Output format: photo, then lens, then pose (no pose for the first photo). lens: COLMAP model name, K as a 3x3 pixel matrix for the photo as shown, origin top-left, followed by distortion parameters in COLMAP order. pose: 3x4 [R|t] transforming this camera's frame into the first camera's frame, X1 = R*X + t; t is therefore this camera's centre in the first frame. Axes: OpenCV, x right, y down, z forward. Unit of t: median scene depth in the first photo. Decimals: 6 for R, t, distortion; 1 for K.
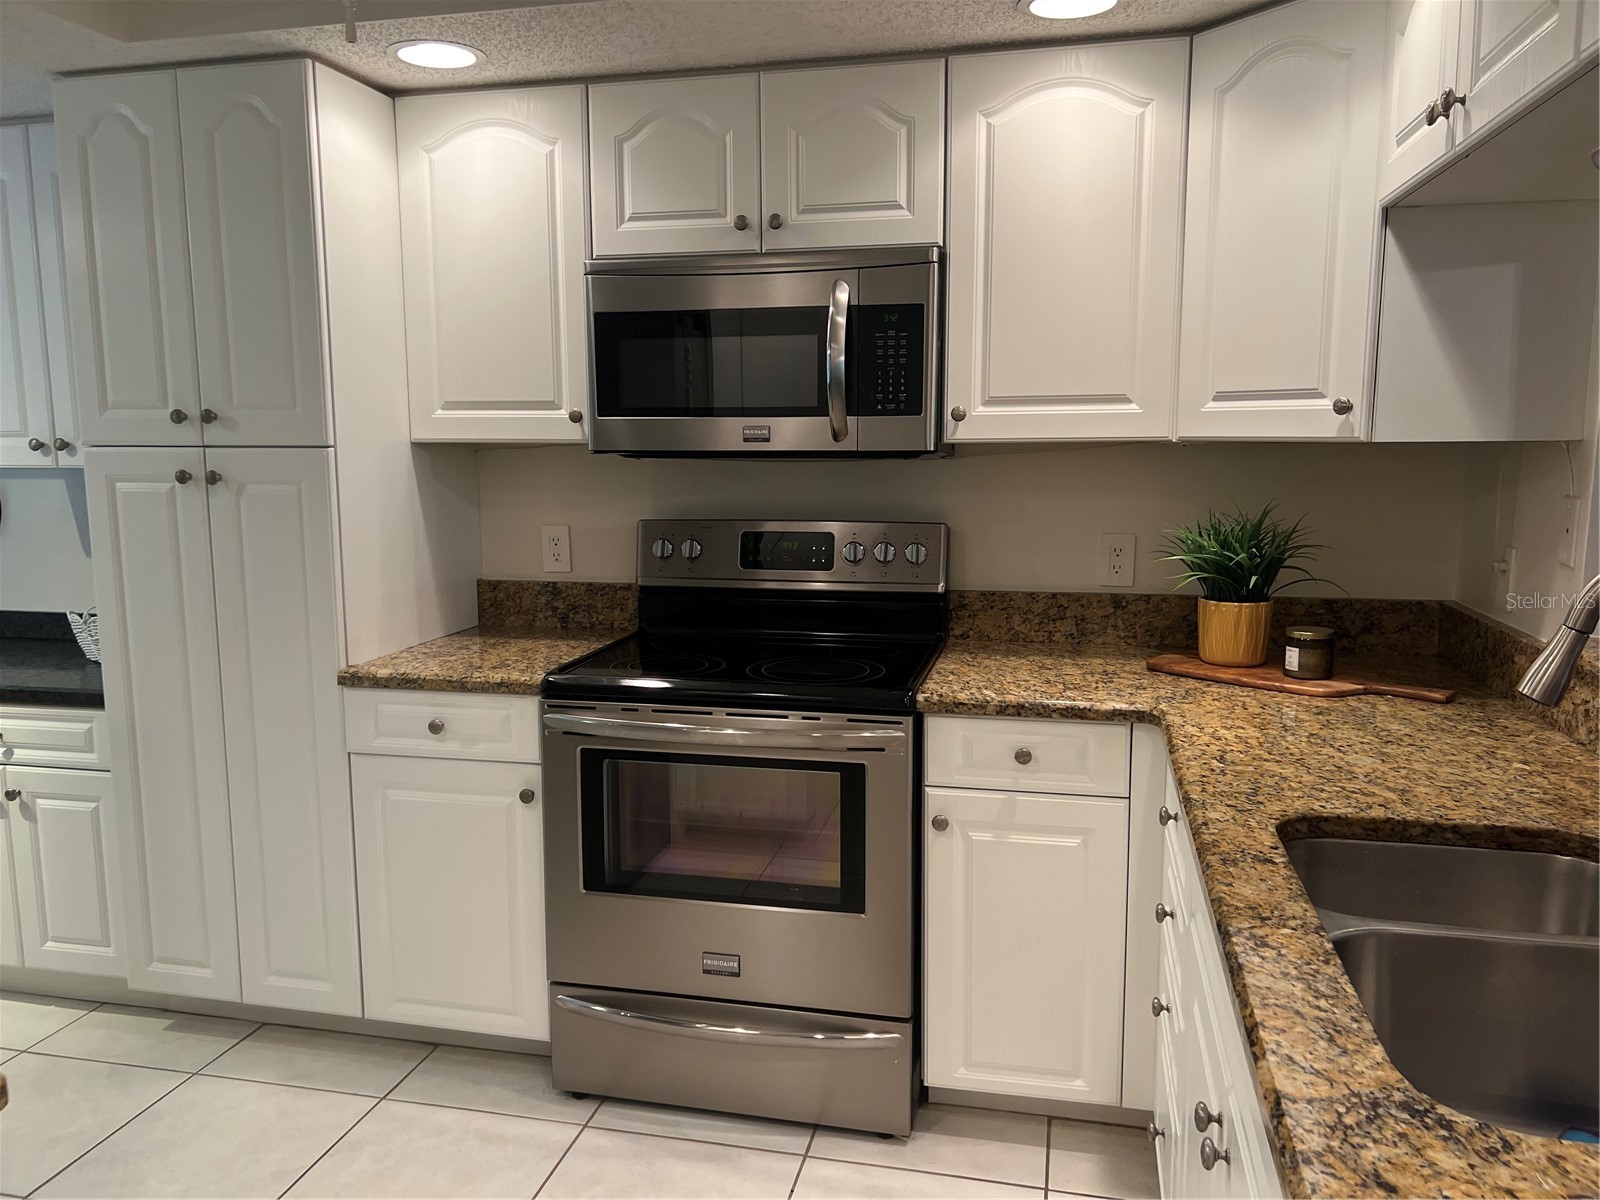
lens RADIAL K [[1264.7, 0, 800.5], [0, 1264.7, 681.0], [0, 0, 1]] dist [0.077730, -0.098352]
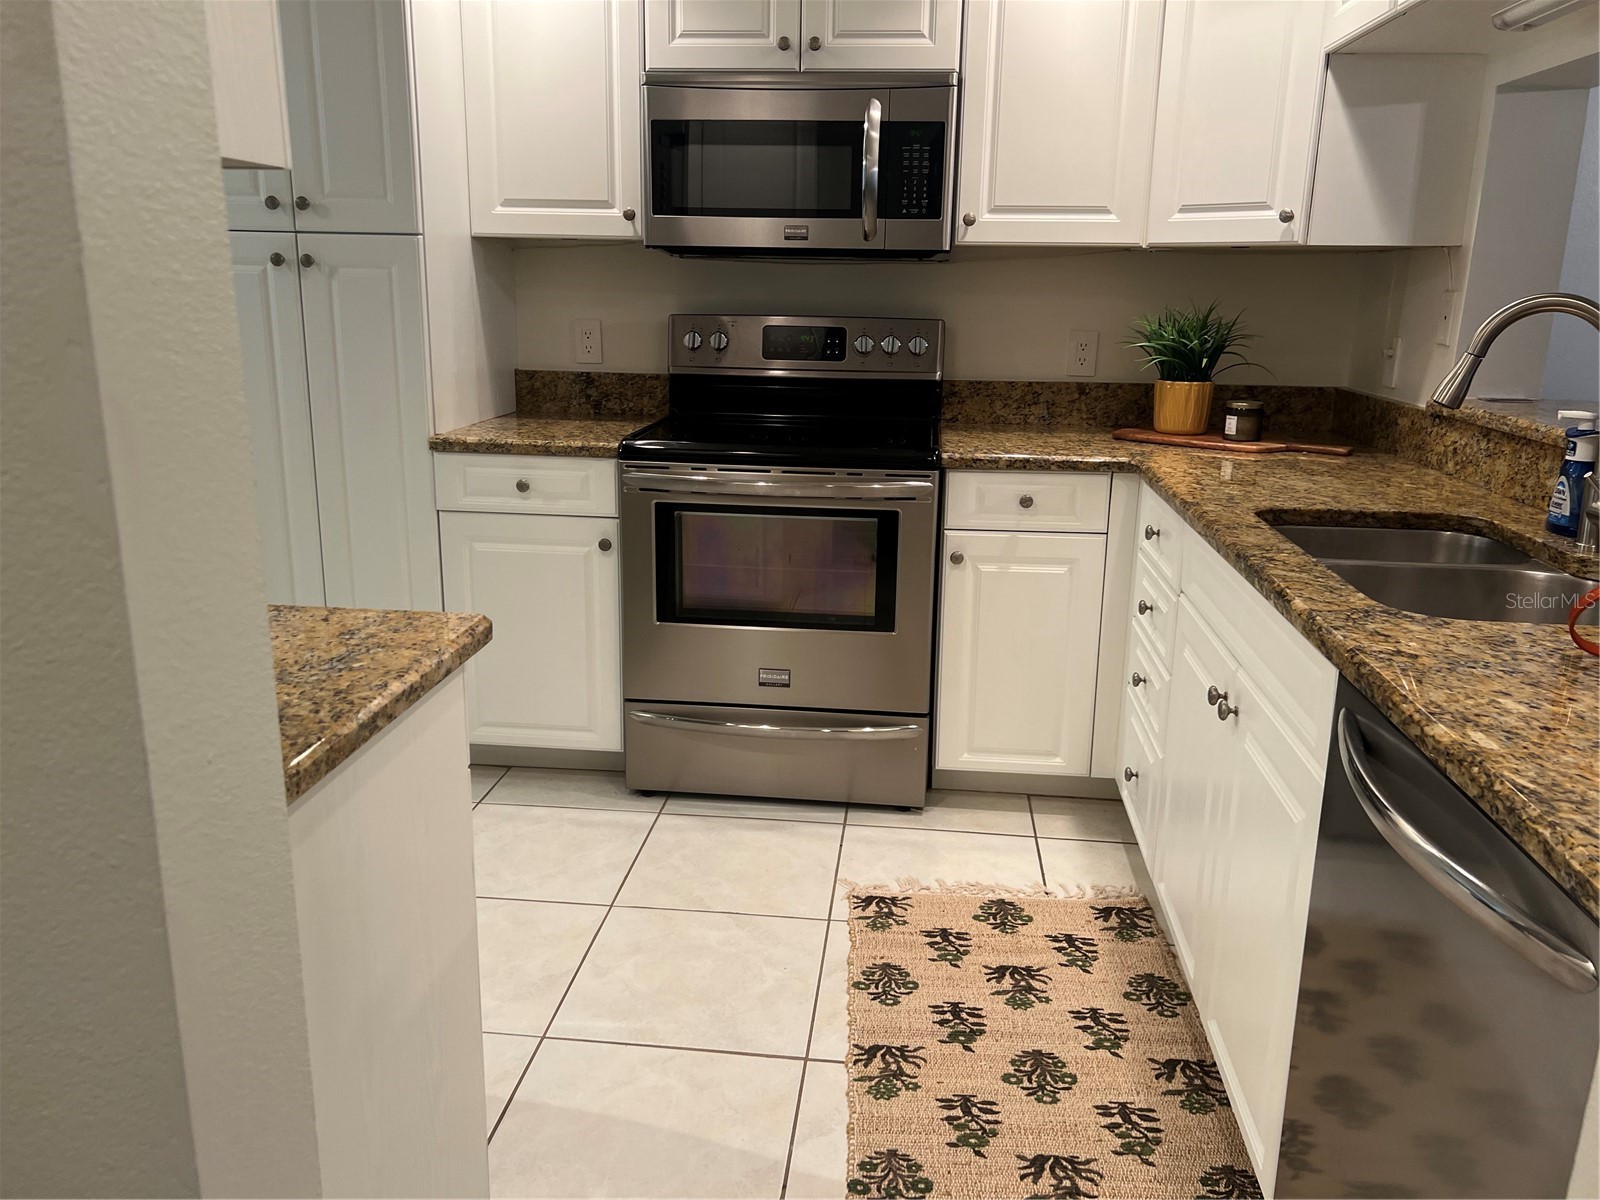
lens RADIAL K [[1264.7, 0, 800.5], [0, 1264.7, 681.0], [0, 0, 1]] dist [0.077730, -0.098352]
pose [[0.992303, -0.012869, 0.123166, -0.186234], [-0.000348, 0.994292, 0.106694, 0.093238], [-0.123836, -0.105916, 0.986634, -0.212358]]
